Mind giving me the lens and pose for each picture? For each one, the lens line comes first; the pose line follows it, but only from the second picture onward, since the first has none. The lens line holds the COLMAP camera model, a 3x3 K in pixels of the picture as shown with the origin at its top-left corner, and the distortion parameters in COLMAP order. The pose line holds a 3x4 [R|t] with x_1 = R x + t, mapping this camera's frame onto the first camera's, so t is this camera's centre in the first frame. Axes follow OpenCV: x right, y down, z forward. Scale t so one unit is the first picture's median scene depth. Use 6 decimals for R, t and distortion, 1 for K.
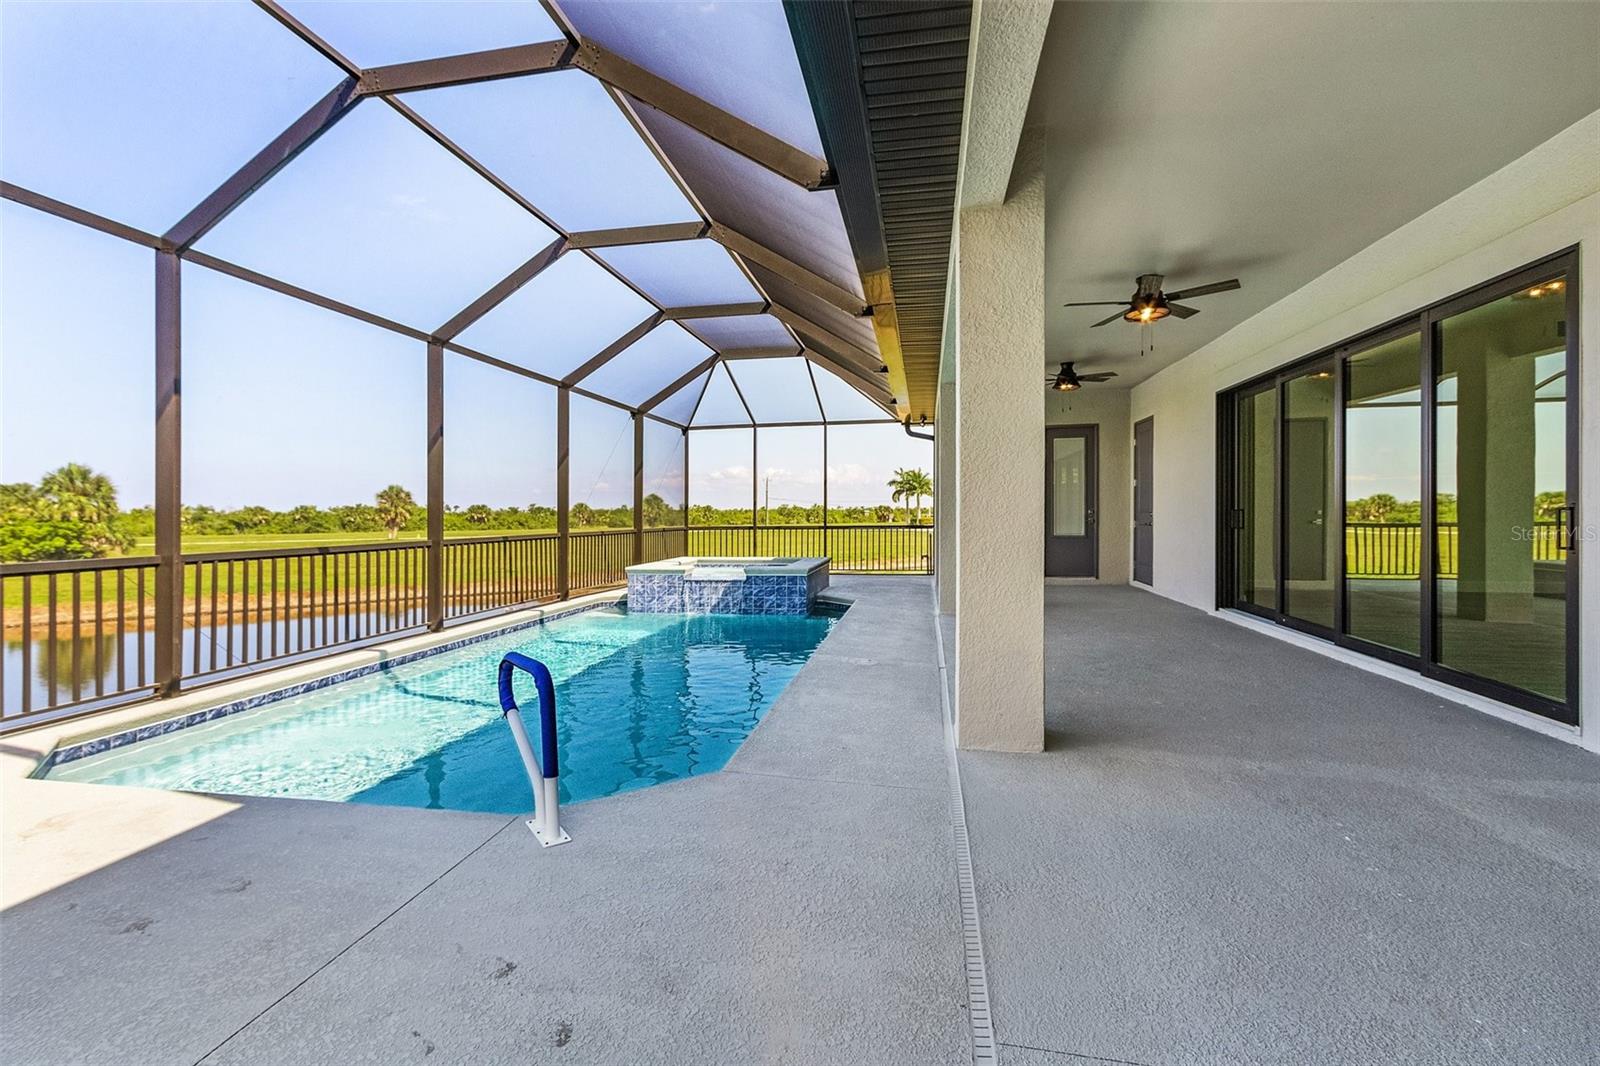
lens RADIAL K [[755.4, 0, 782.7], [0, 755.4, 515.9], [0, 0, 1]] dist [-0.000729, 0.001818]
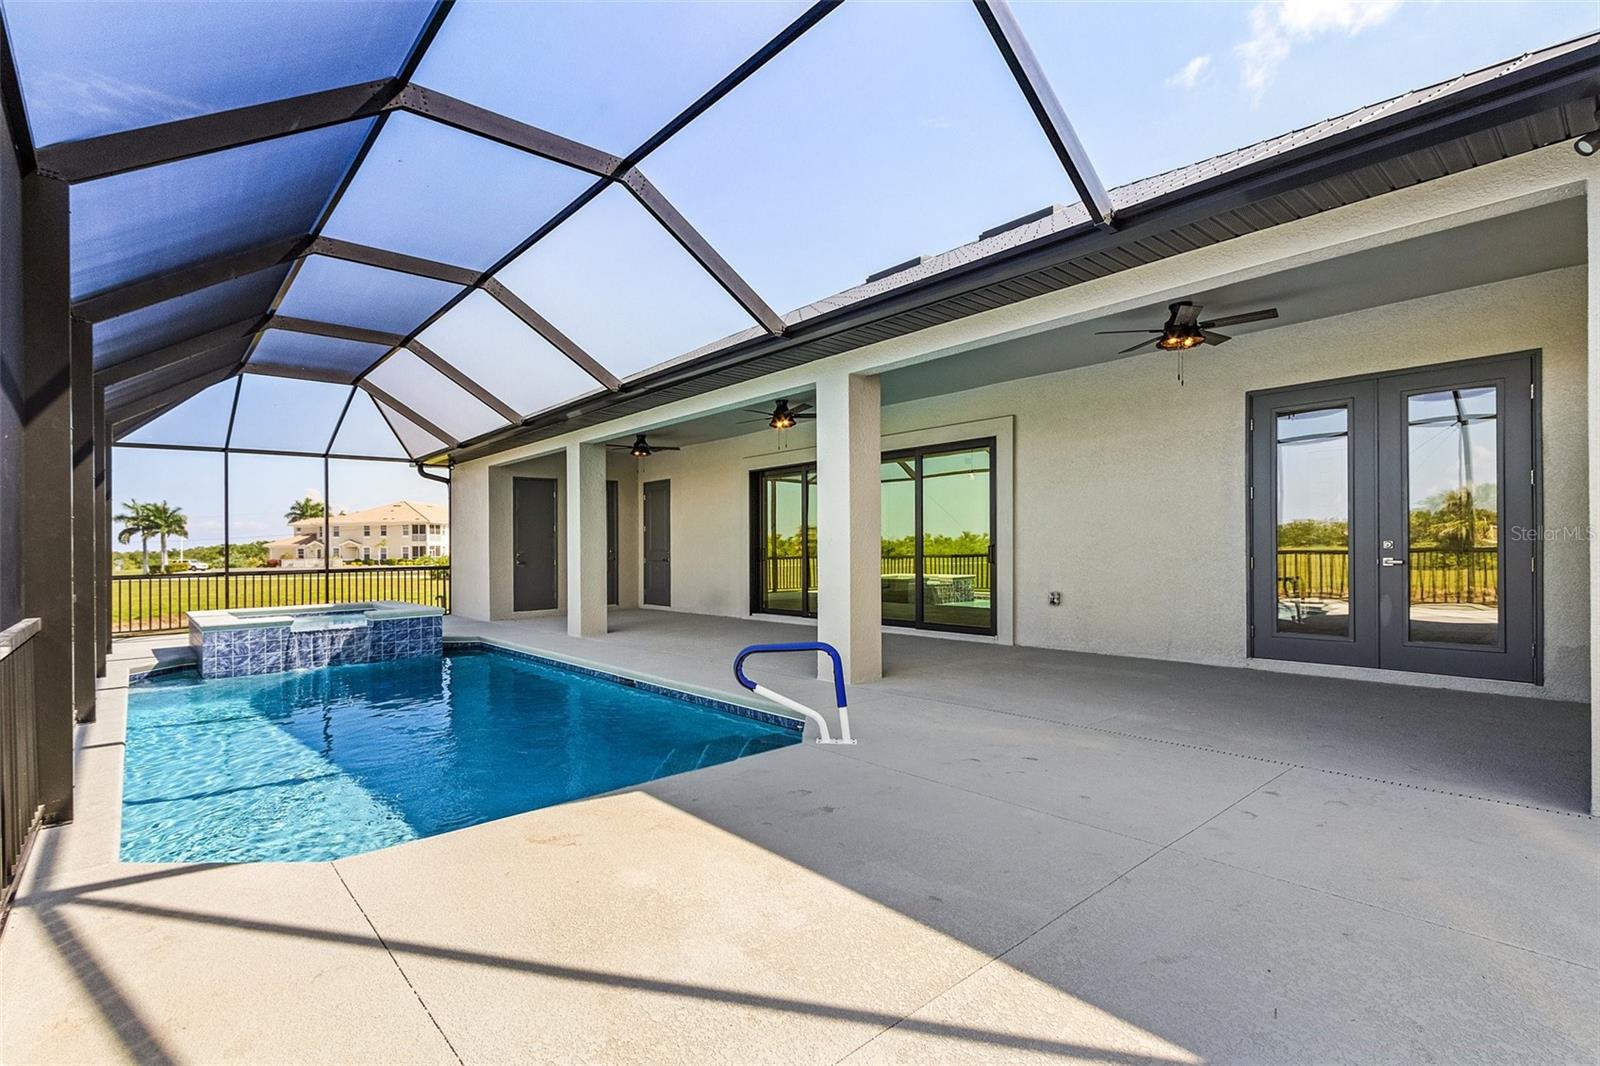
lens RADIAL K [[755.4, 0, 786.8], [0, 755.4, 548.5], [0, 0, 1]] dist [-0.000729, 0.001818]
pose [[0.606836, -0.003229, 0.794820, -0.462798], [0.013571, 0.999888, -0.006300, 0.001781], [-0.794711, 0.014609, 0.606812, 0.022353]]
